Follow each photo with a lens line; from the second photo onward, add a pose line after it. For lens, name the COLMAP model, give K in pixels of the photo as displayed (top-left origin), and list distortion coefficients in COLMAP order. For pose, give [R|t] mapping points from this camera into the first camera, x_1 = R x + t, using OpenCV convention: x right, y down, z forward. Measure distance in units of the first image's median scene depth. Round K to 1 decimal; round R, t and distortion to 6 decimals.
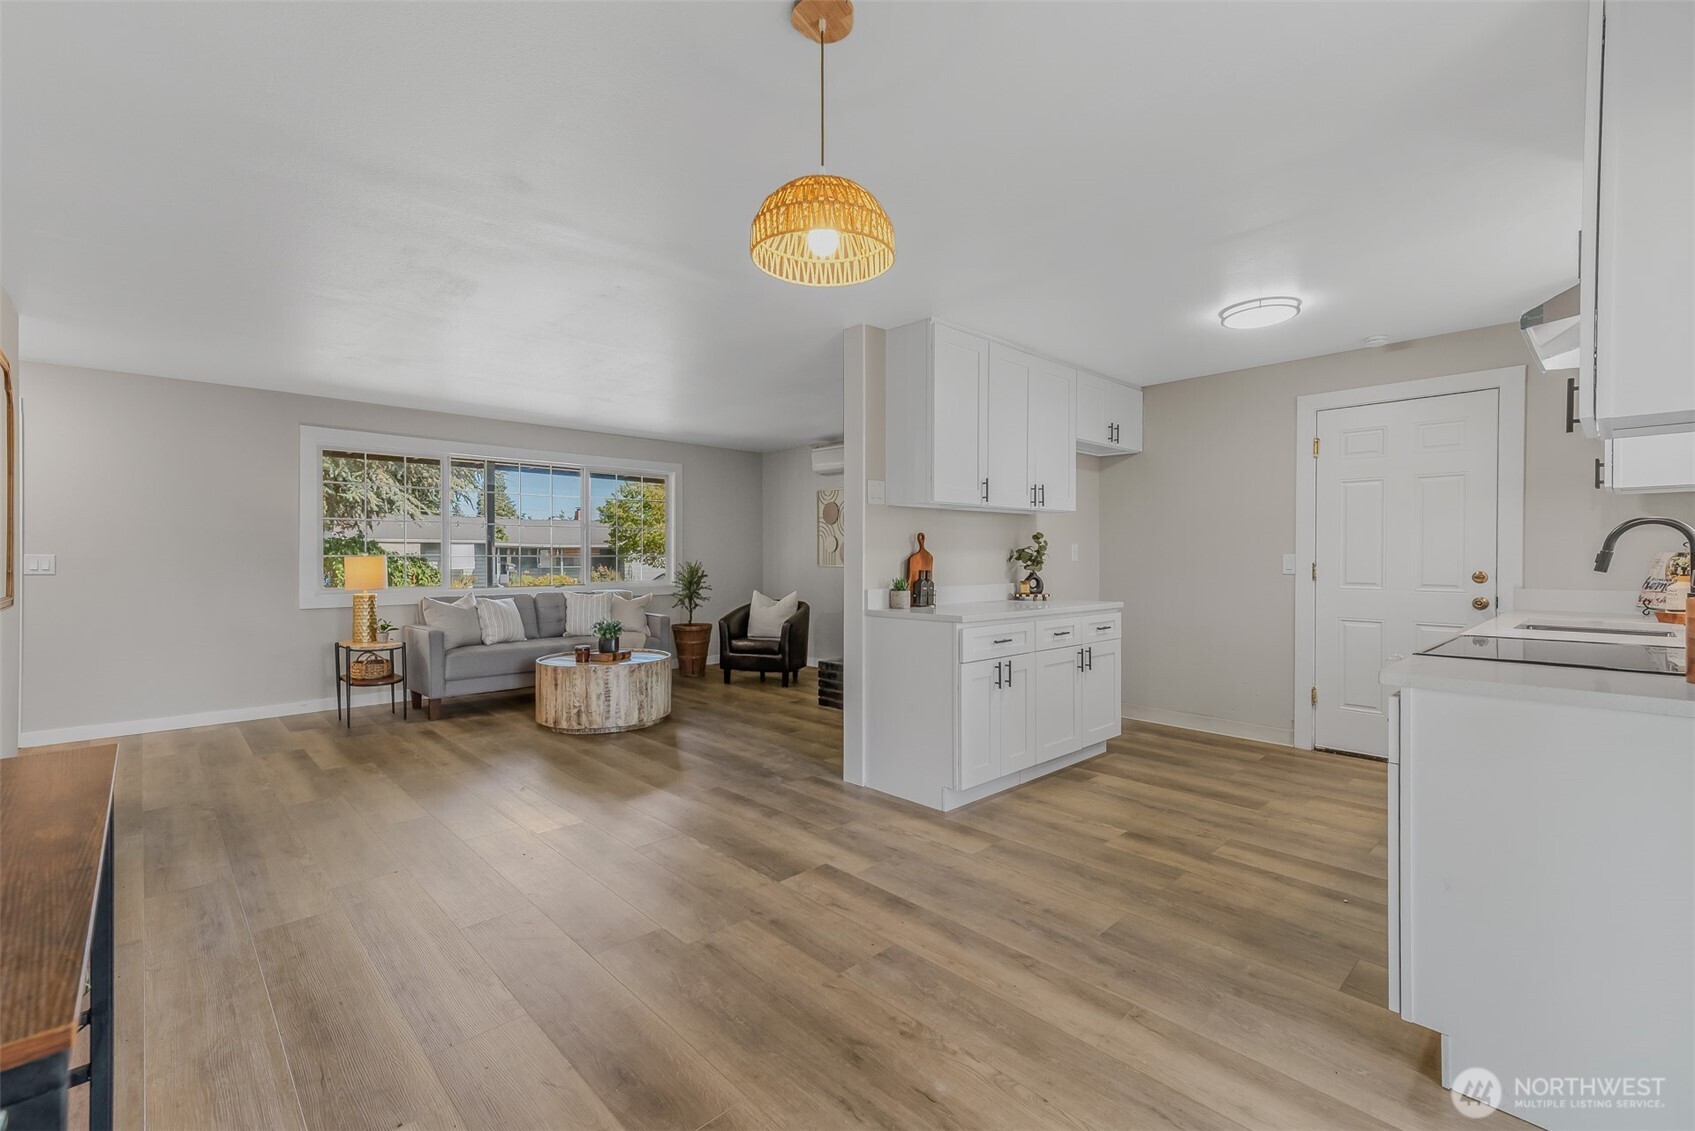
lens RADIAL K [[728.5, 0, 857.4], [0, 728.5, 561.9], [0, 0, 1]] dist [0.021640, 0.000087]
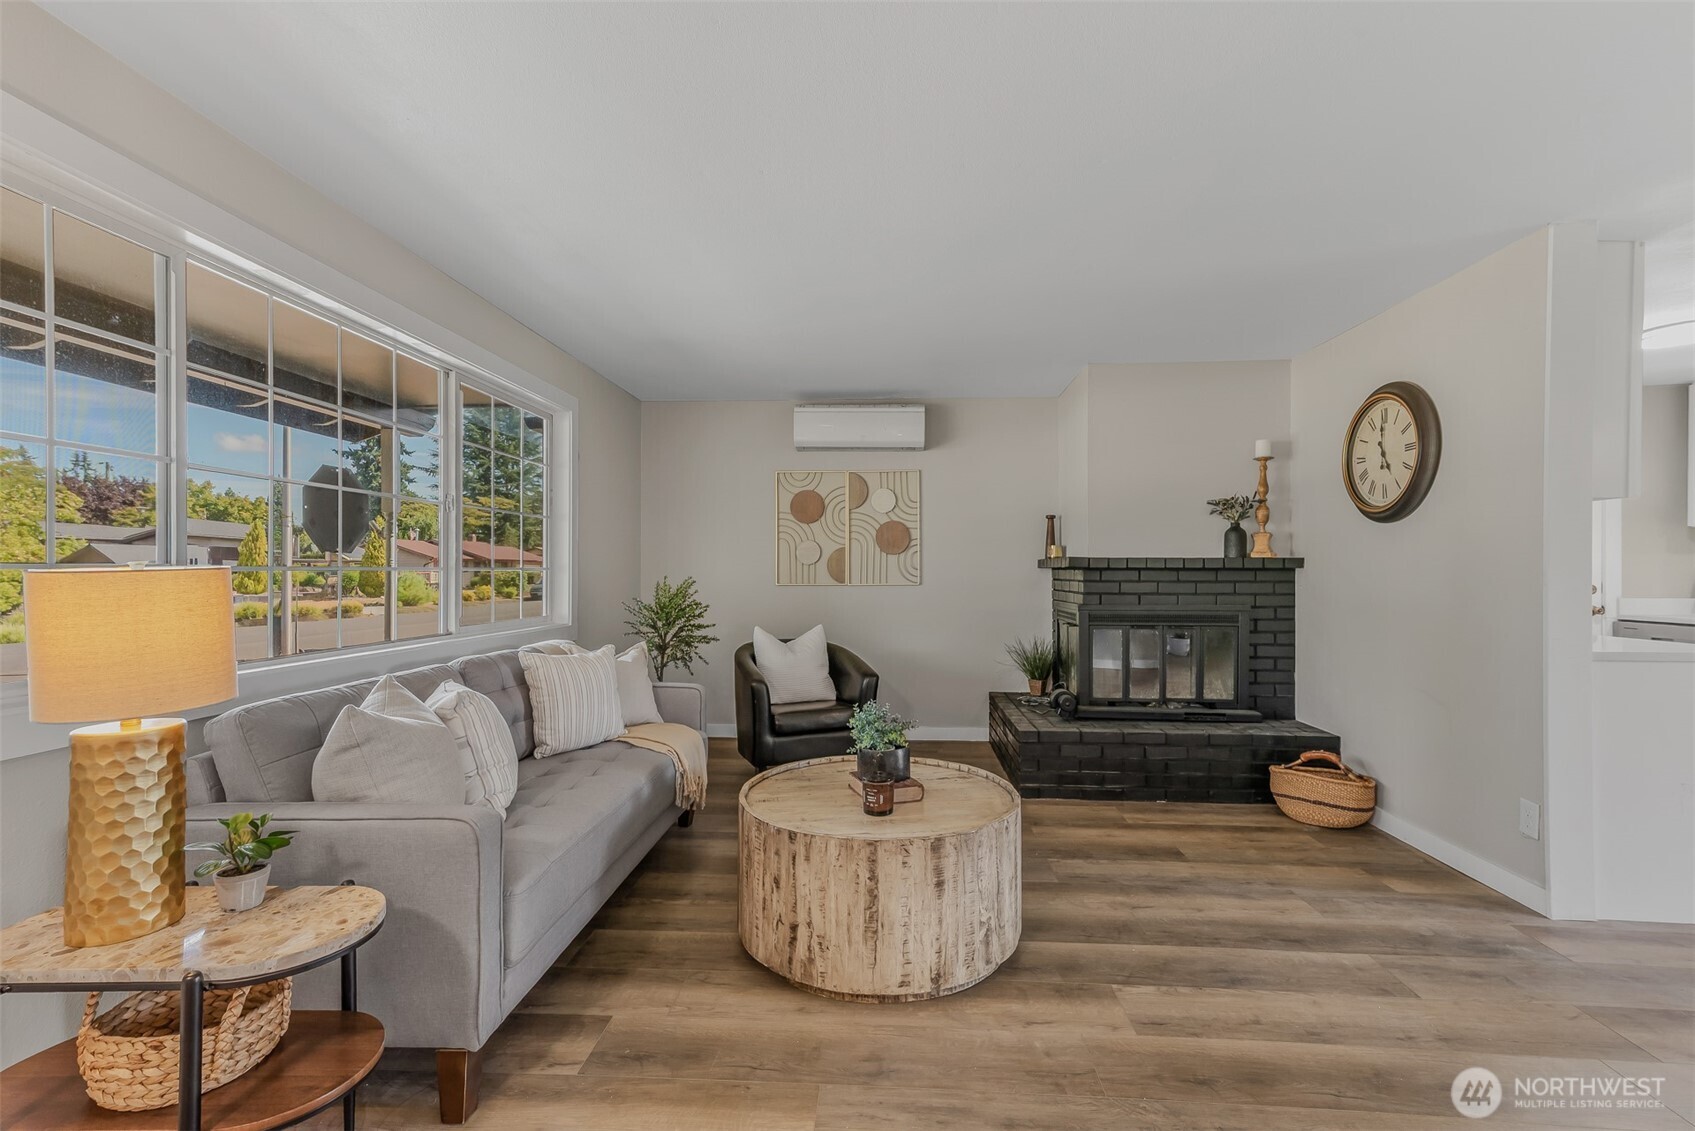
lens RADIAL K [[738.1, 0, 854.4], [0, 738.1, 569.5], [0, 0, 1]] dist [0.023679, 0.000062]
pose [[0.735005, 0.003240, 0.678054, -0.900929], [0.003191, 0.999961, -0.008238, -0.005074], [-0.678054, 0.008218, 0.734966, 0.900056]]
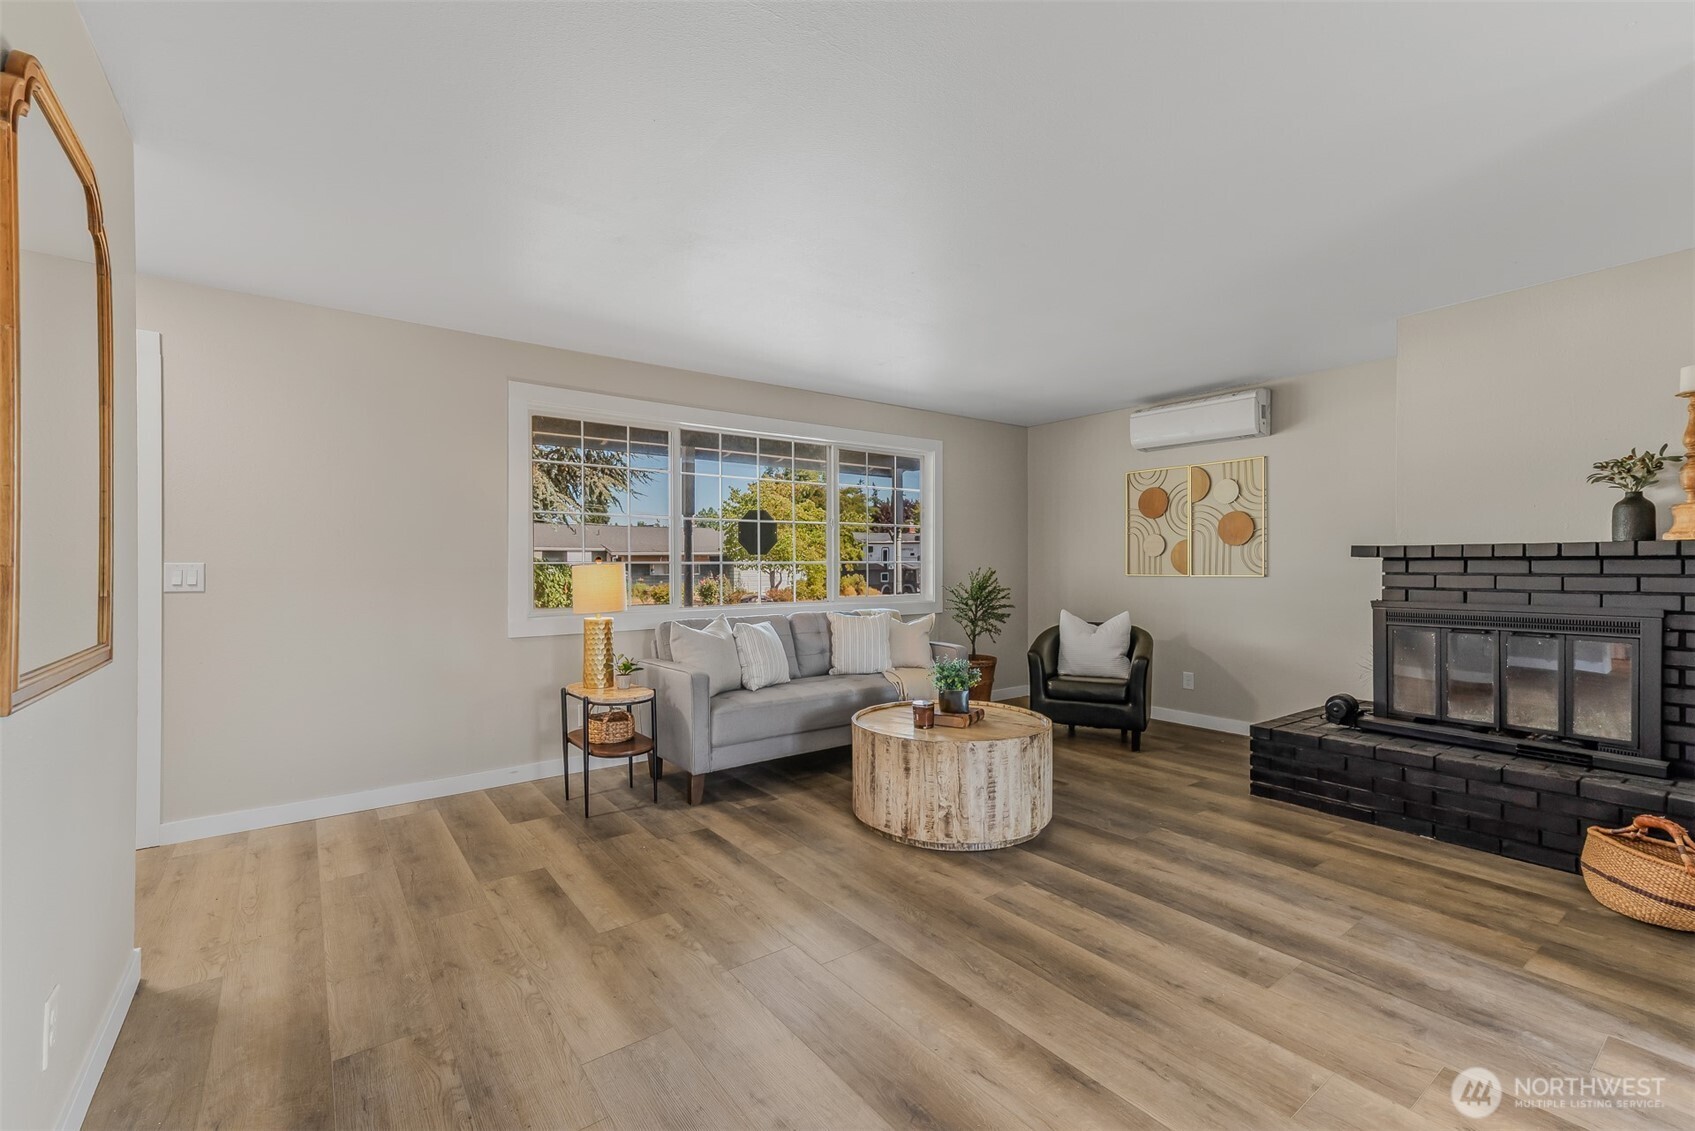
lens RADIAL K [[727.8, 0, 851.6], [0, 727.8, 565.6], [0, 0, 1]] dist [0.021968, 0.000110]
pose [[0.992608, -0.003094, -0.121329, -0.474060], [0.002532, 0.999985, -0.004784, -0.002957], [0.121342, 0.004442, 0.992601, 0.468242]]
